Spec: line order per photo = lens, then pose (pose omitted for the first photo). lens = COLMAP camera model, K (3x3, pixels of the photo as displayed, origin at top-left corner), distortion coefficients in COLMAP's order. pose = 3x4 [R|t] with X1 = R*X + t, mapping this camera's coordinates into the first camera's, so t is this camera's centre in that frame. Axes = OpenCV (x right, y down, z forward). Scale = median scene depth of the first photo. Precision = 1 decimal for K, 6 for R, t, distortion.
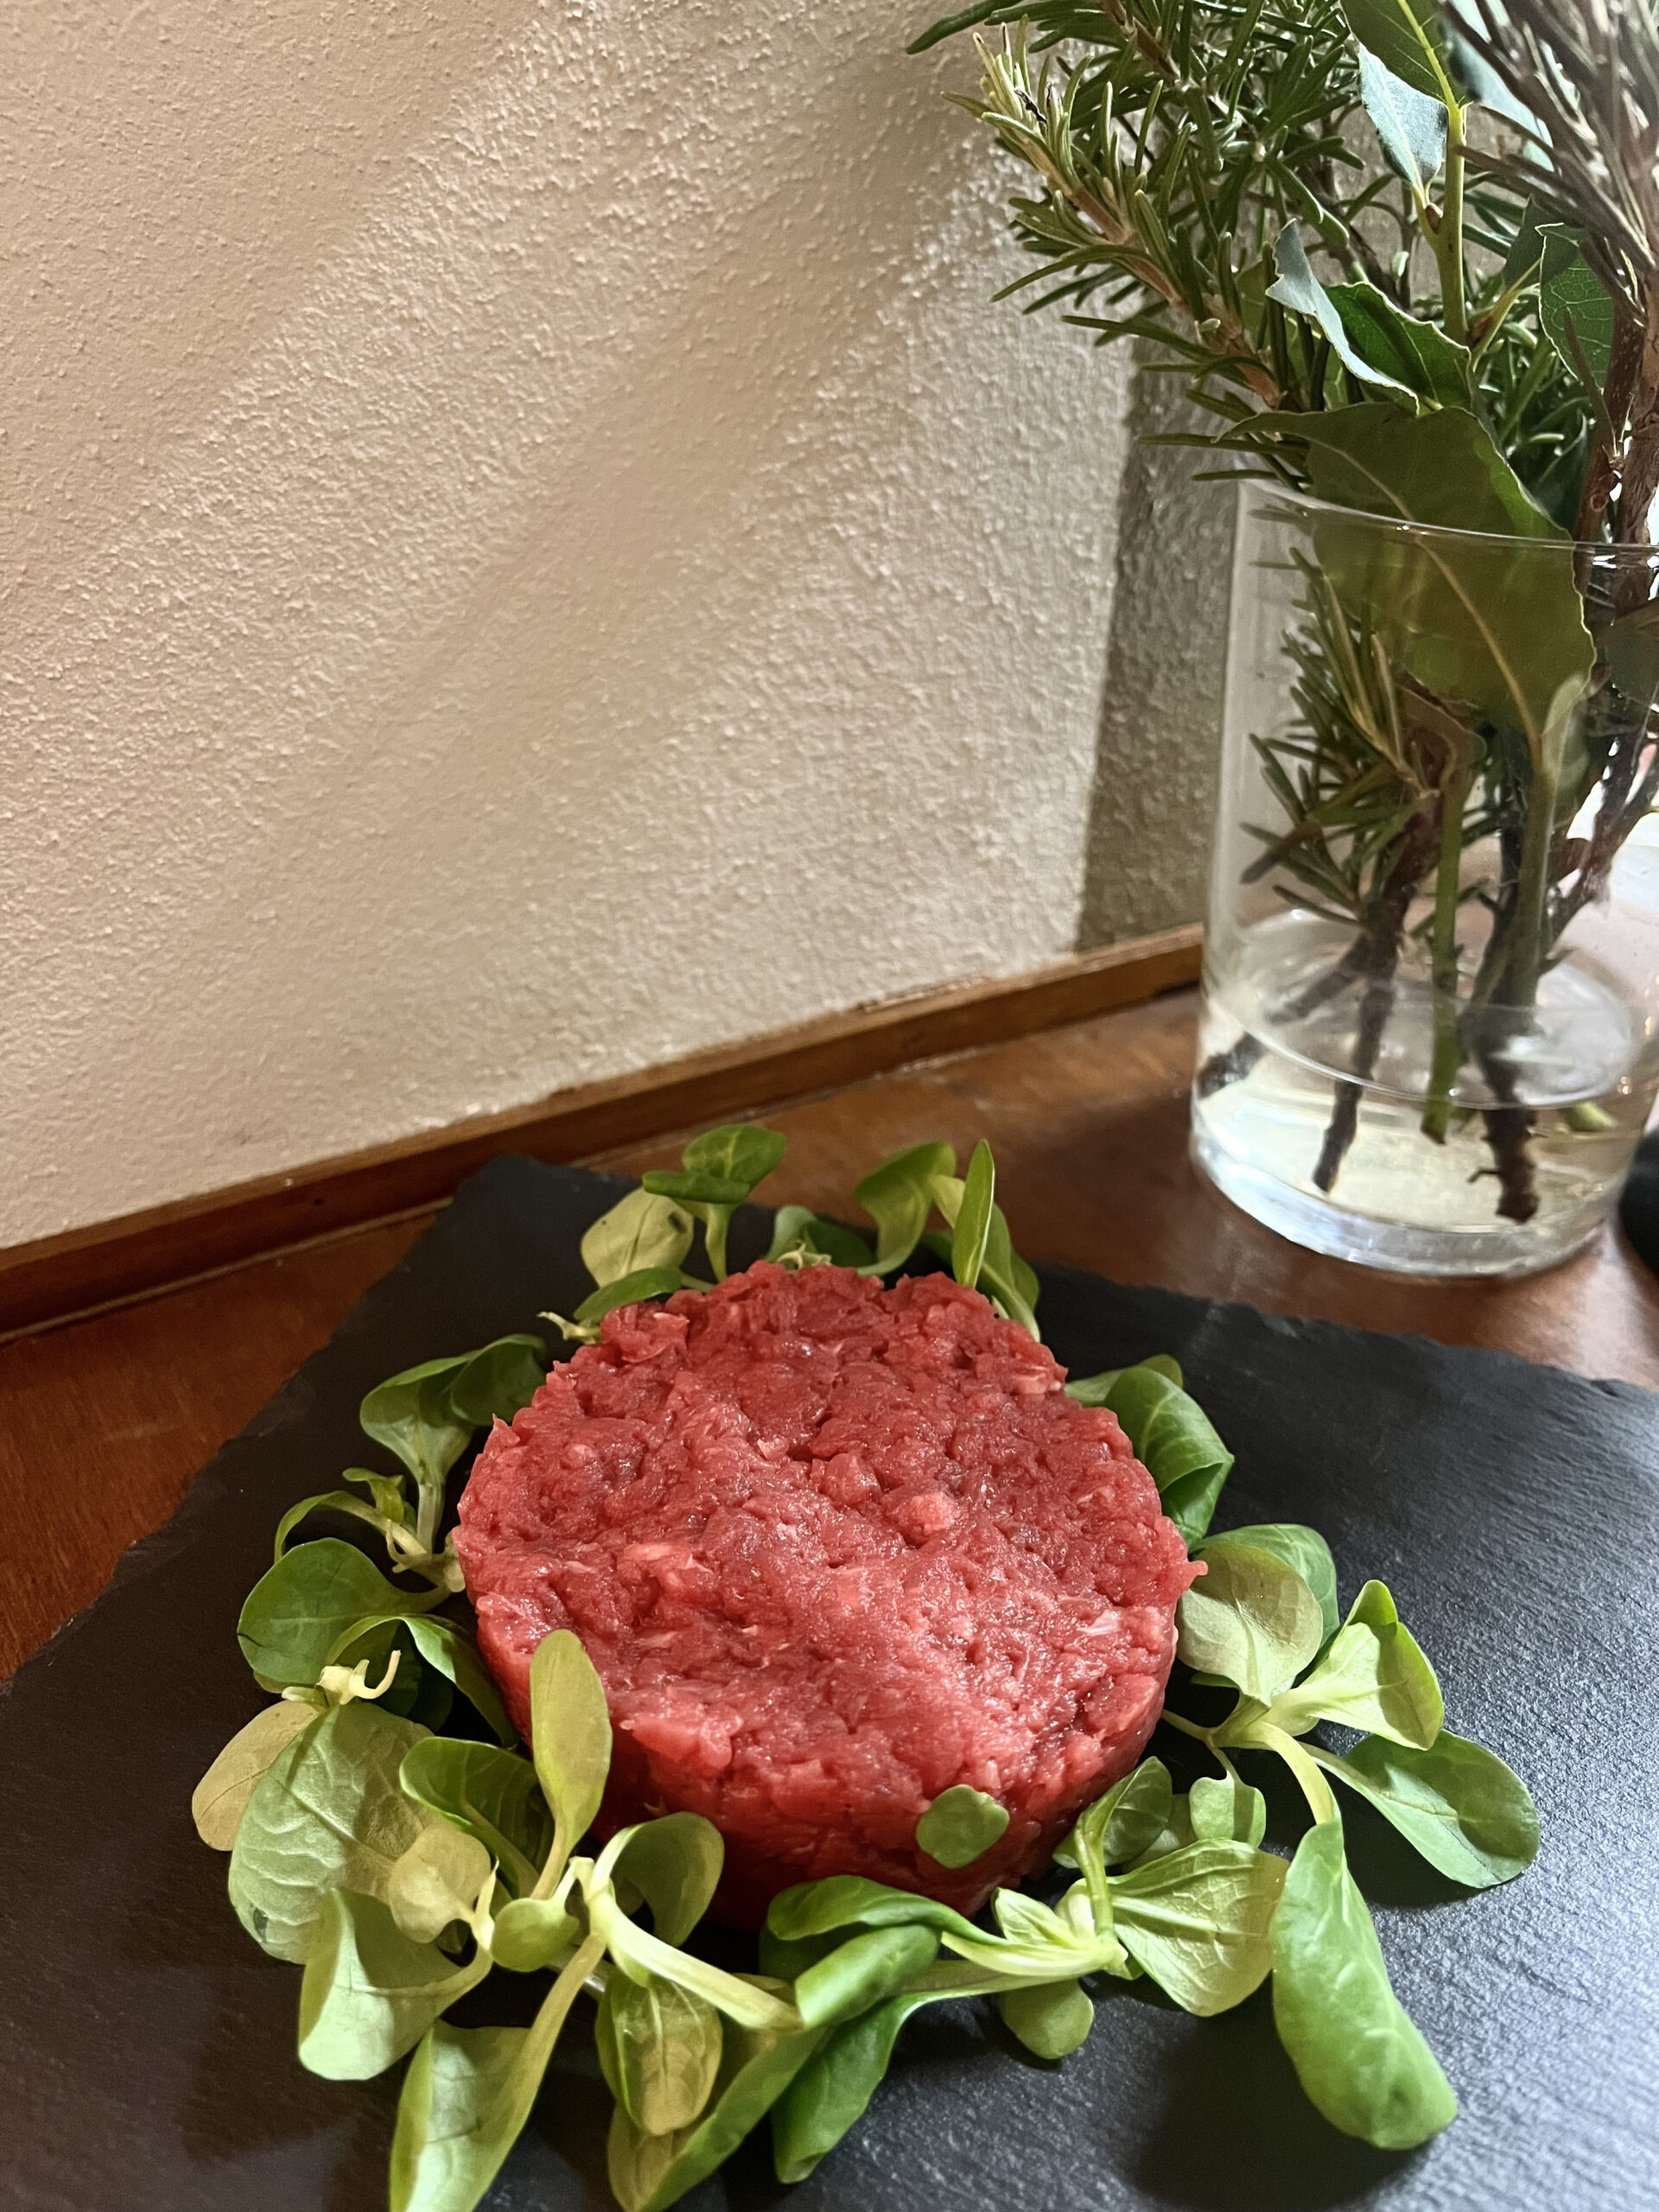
lens RADIAL K [[1730.7, 0, 822.3], [0, 1730.7, 1107.4], [0, 0, 1]] dist [0.023045, -0.060738]
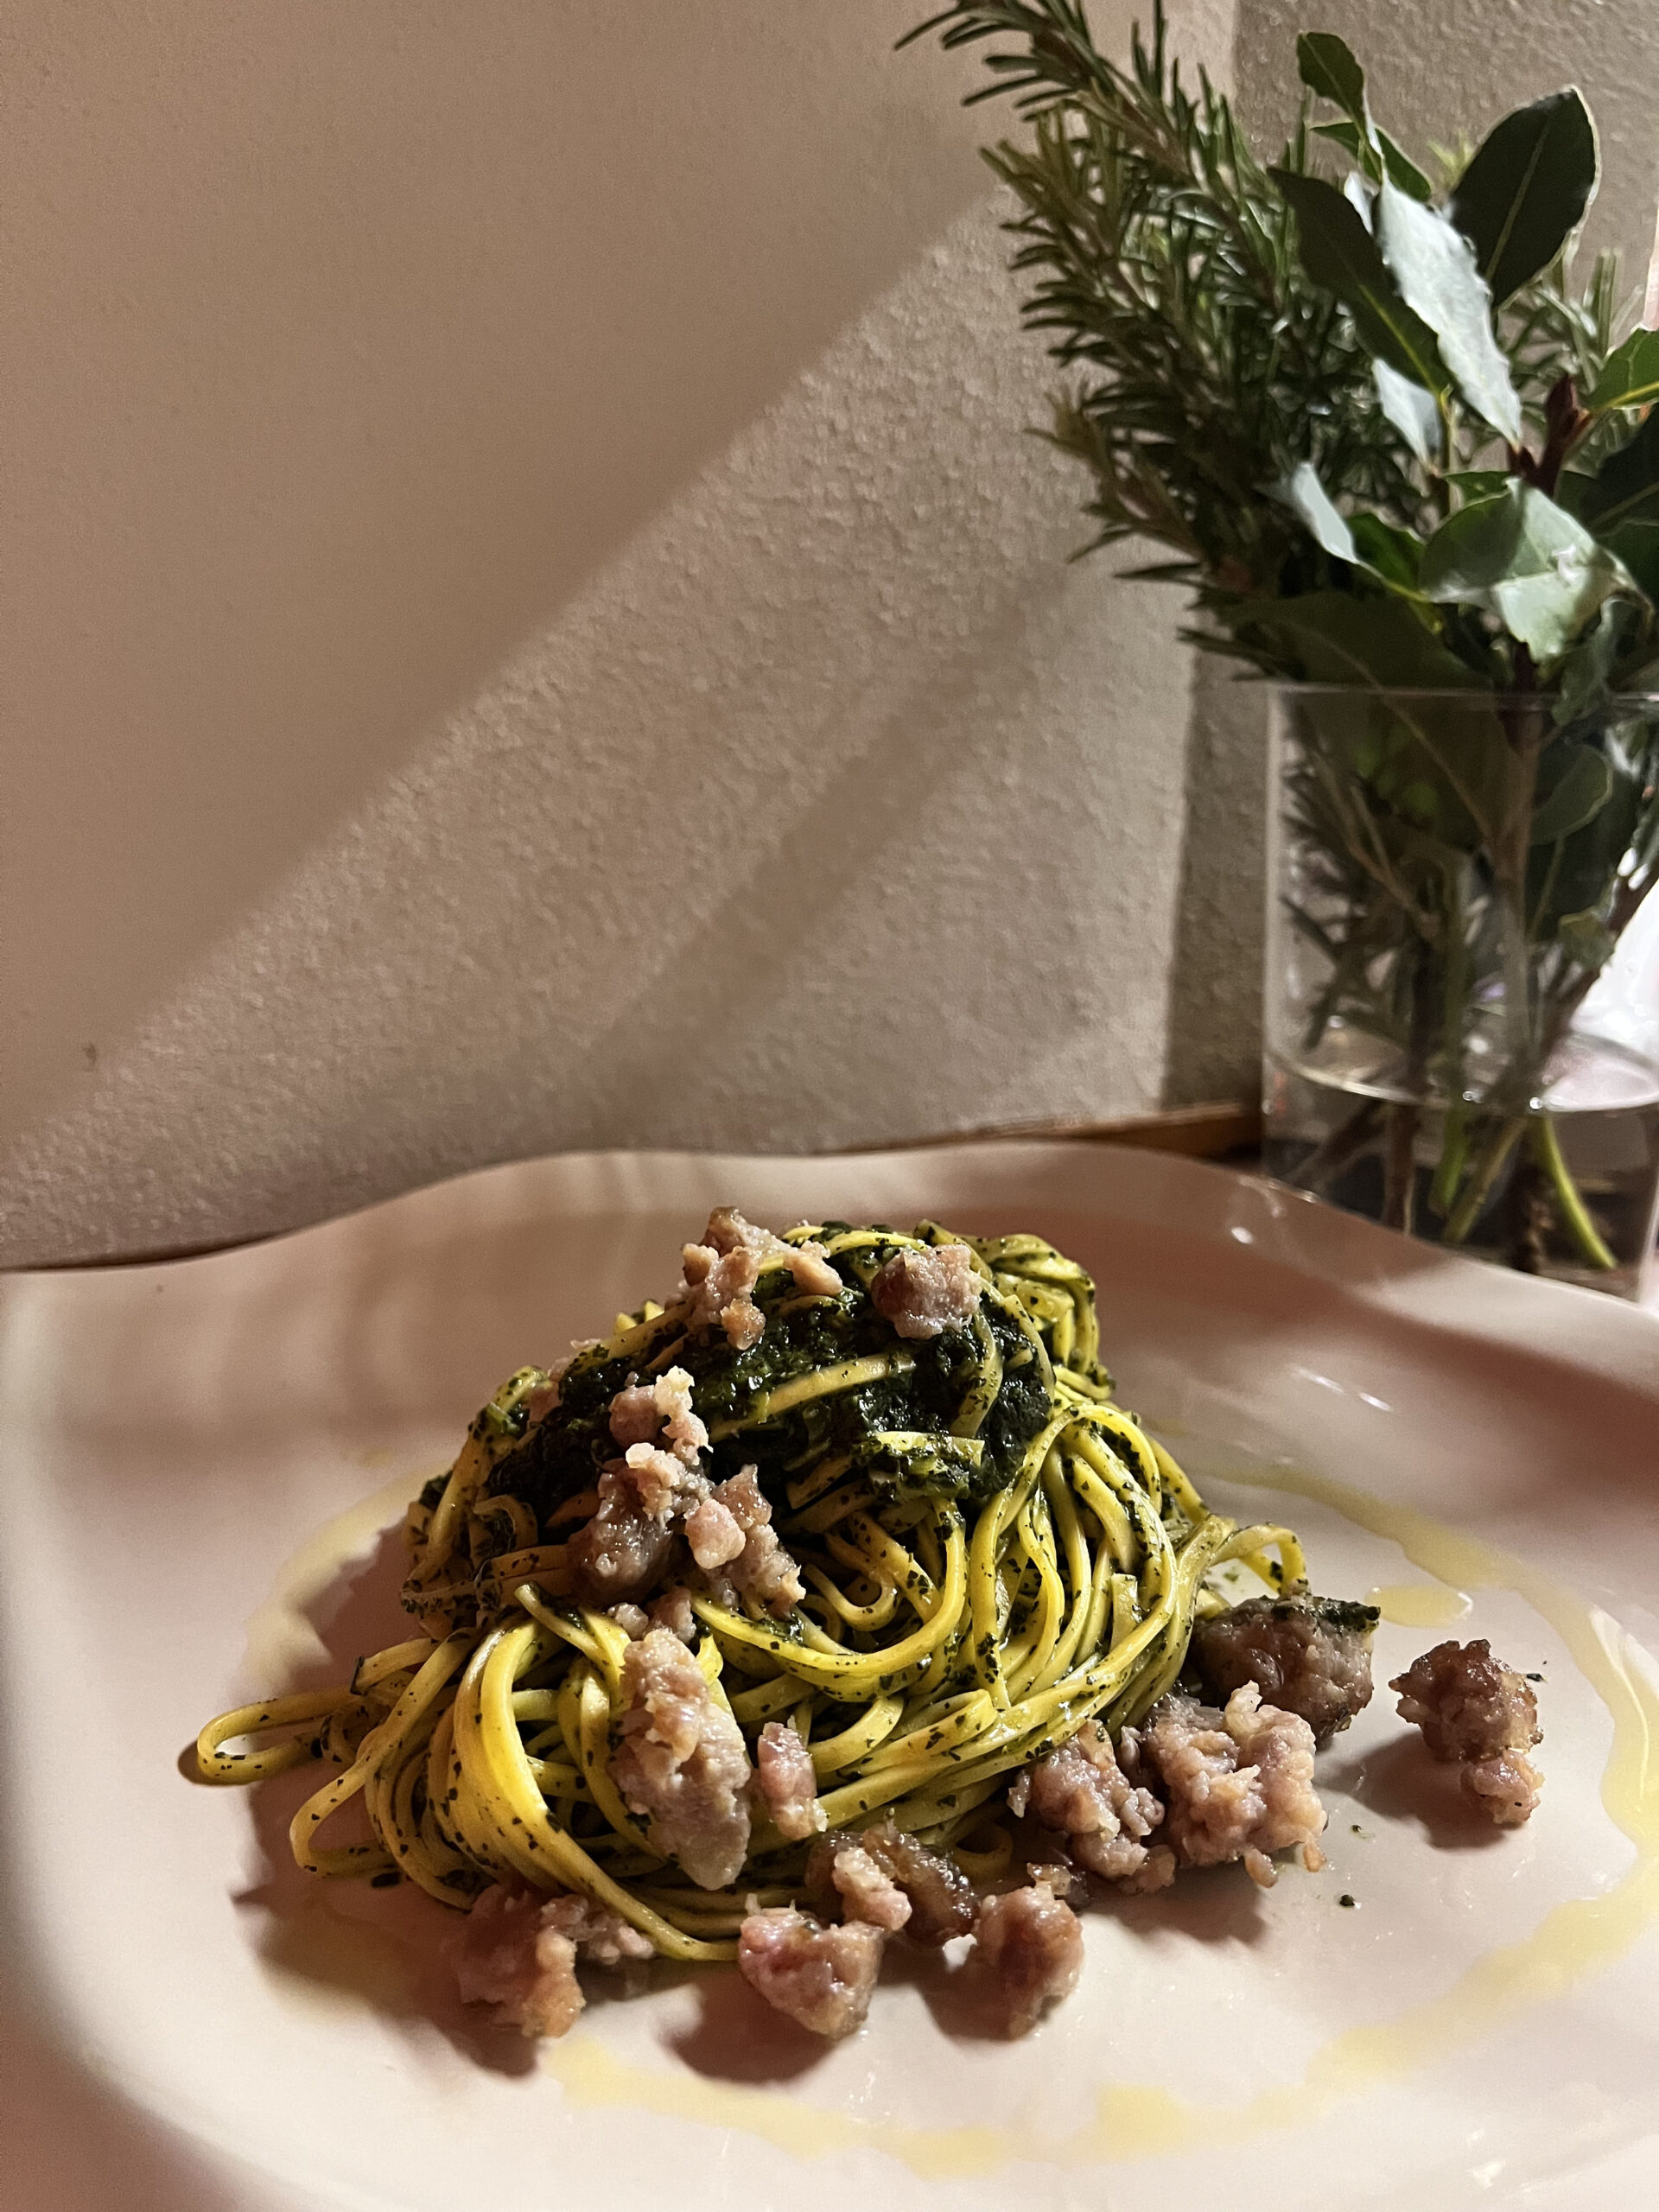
lens RADIAL K [[1730.7, 0, 816.2], [0, 1730.7, 1099.3], [0, 0, 1]] dist [0.023045, -0.060738]
pose [[0.996293, 0.030358, -0.080488, 0.002743], [-0.051959, 0.958066, -0.281796, 0.317945], [0.068558, 0.284933, 0.956092, -0.231170]]
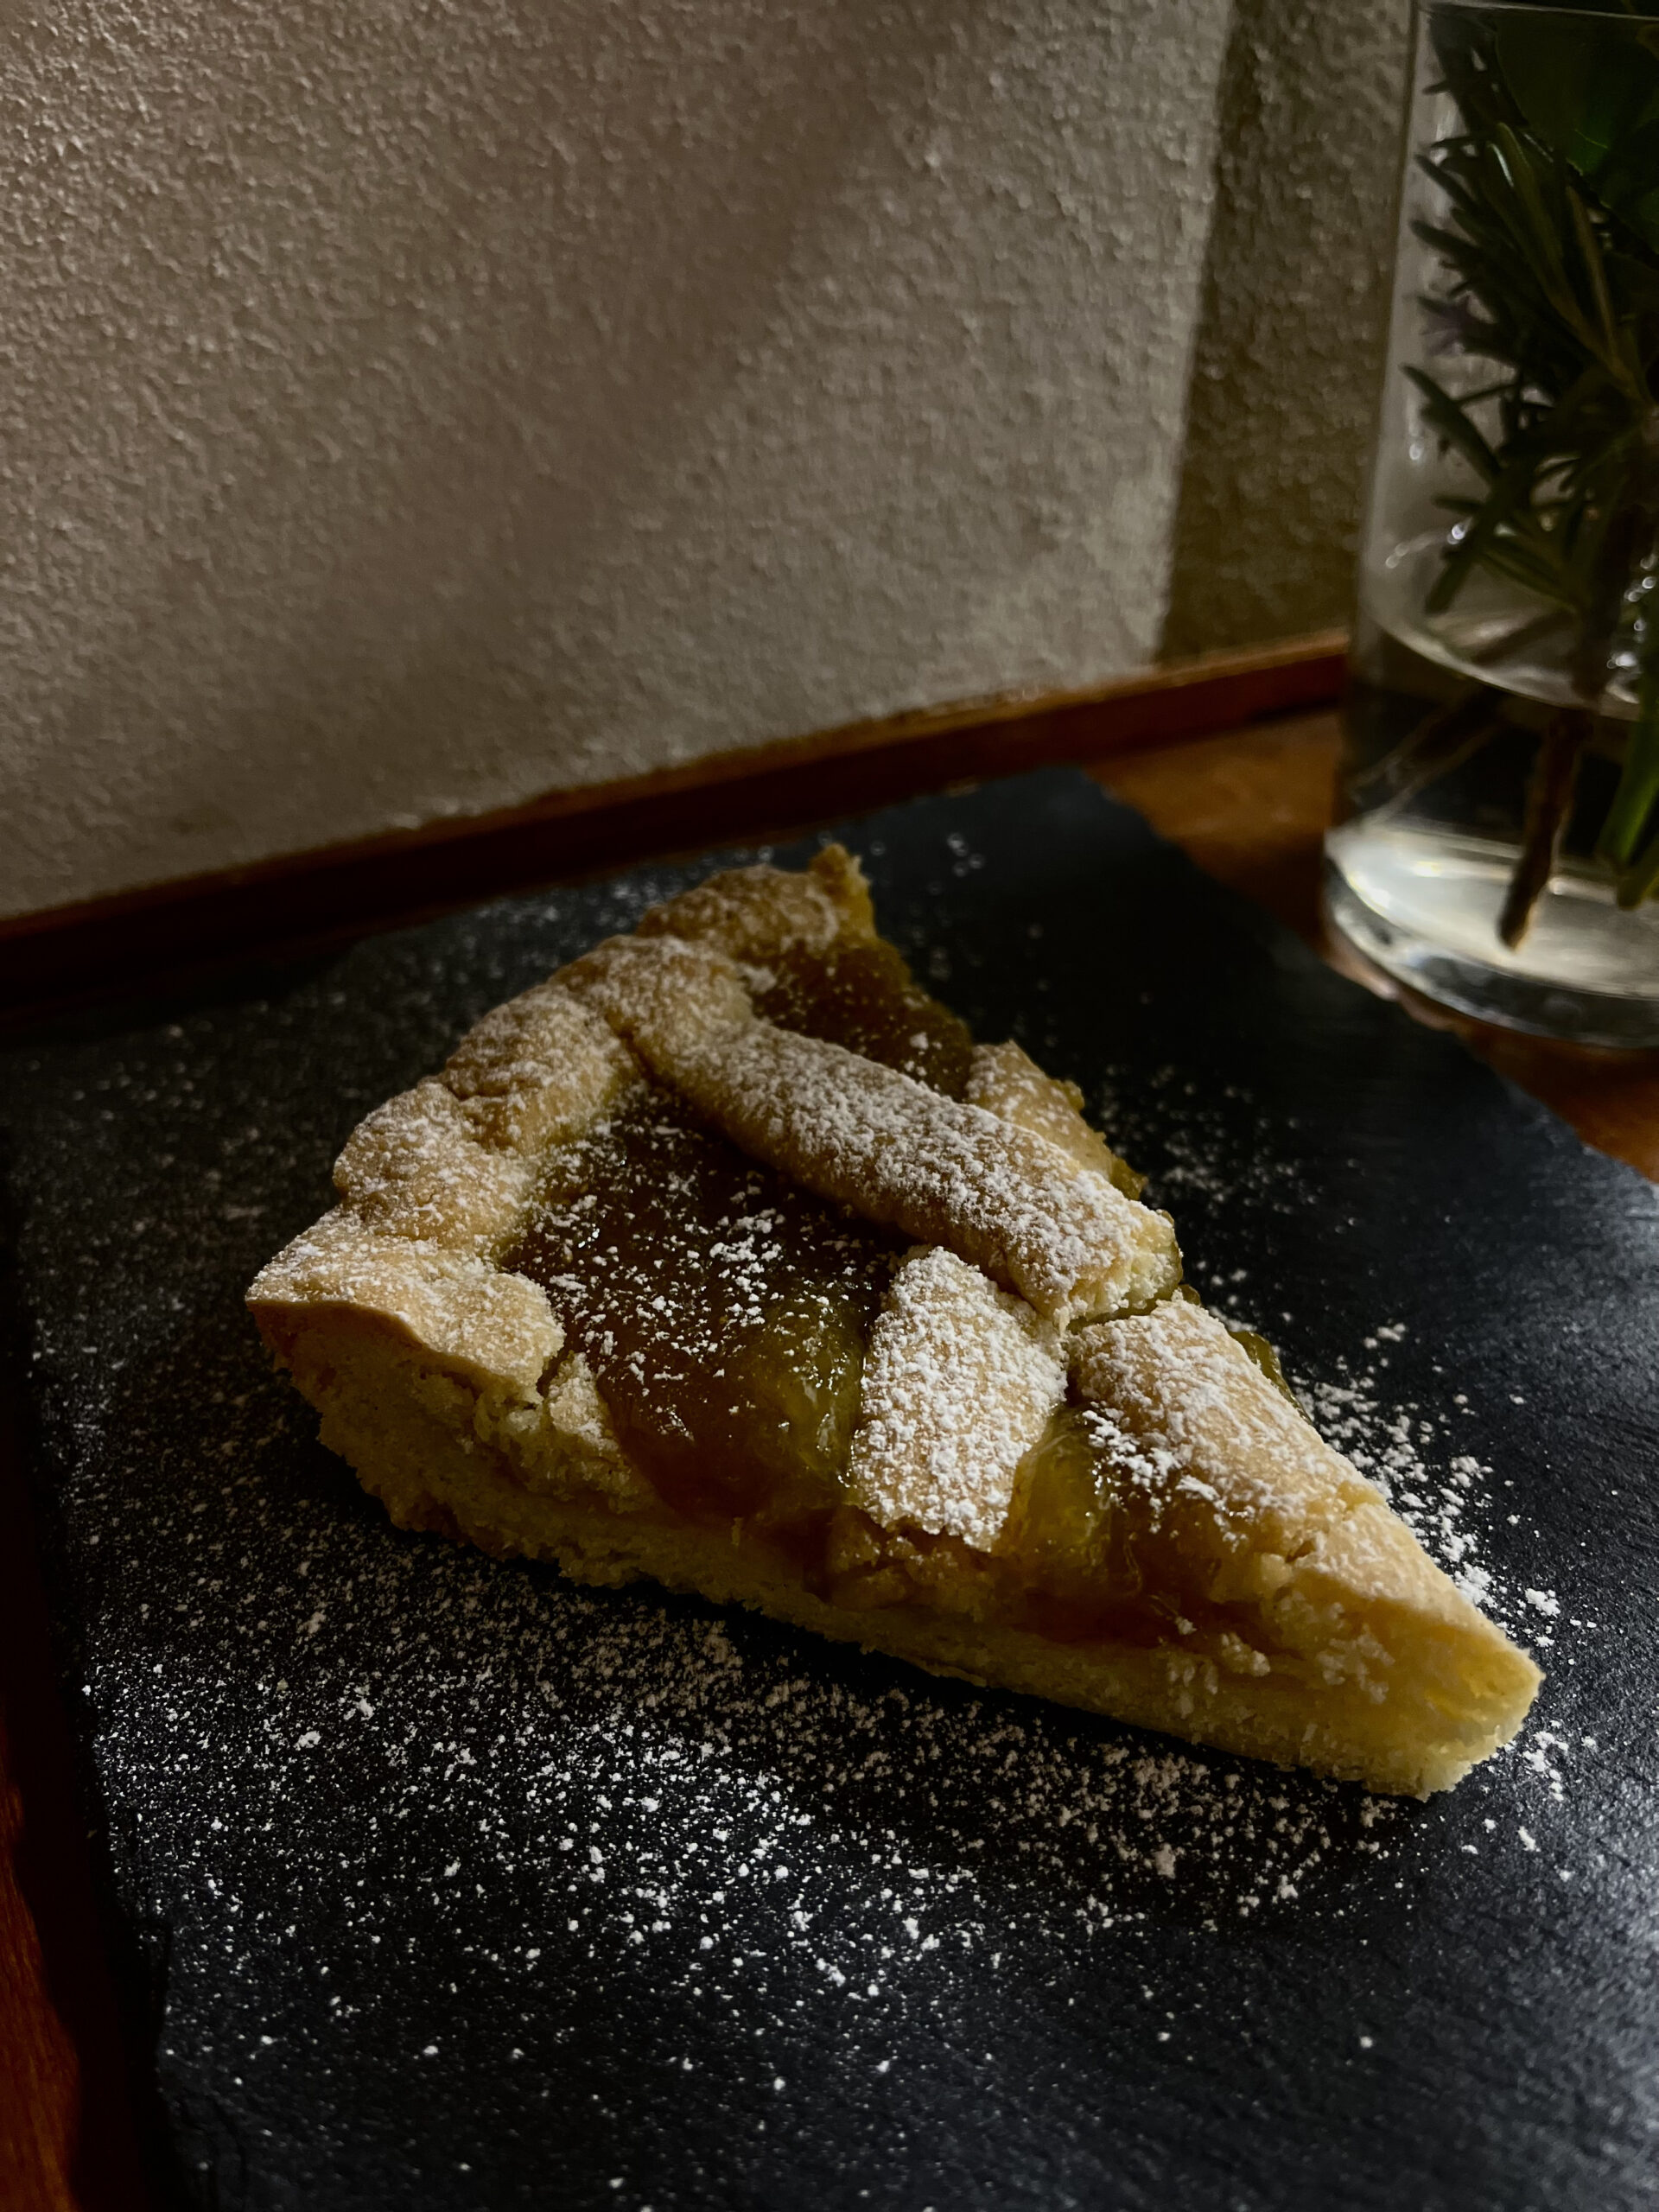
lens RADIAL K [[1730.7, 0, 816.5], [0, 1730.7, 1096.4], [0, 0, 1]] dist [0.023045, -0.060738]
pose [[0.997448, 0.028641, -0.065394, 0.048218], [-0.024075, 0.997286, 0.069572, 0.085249], [0.067210, -0.067820, 0.995431, 0.131844]]
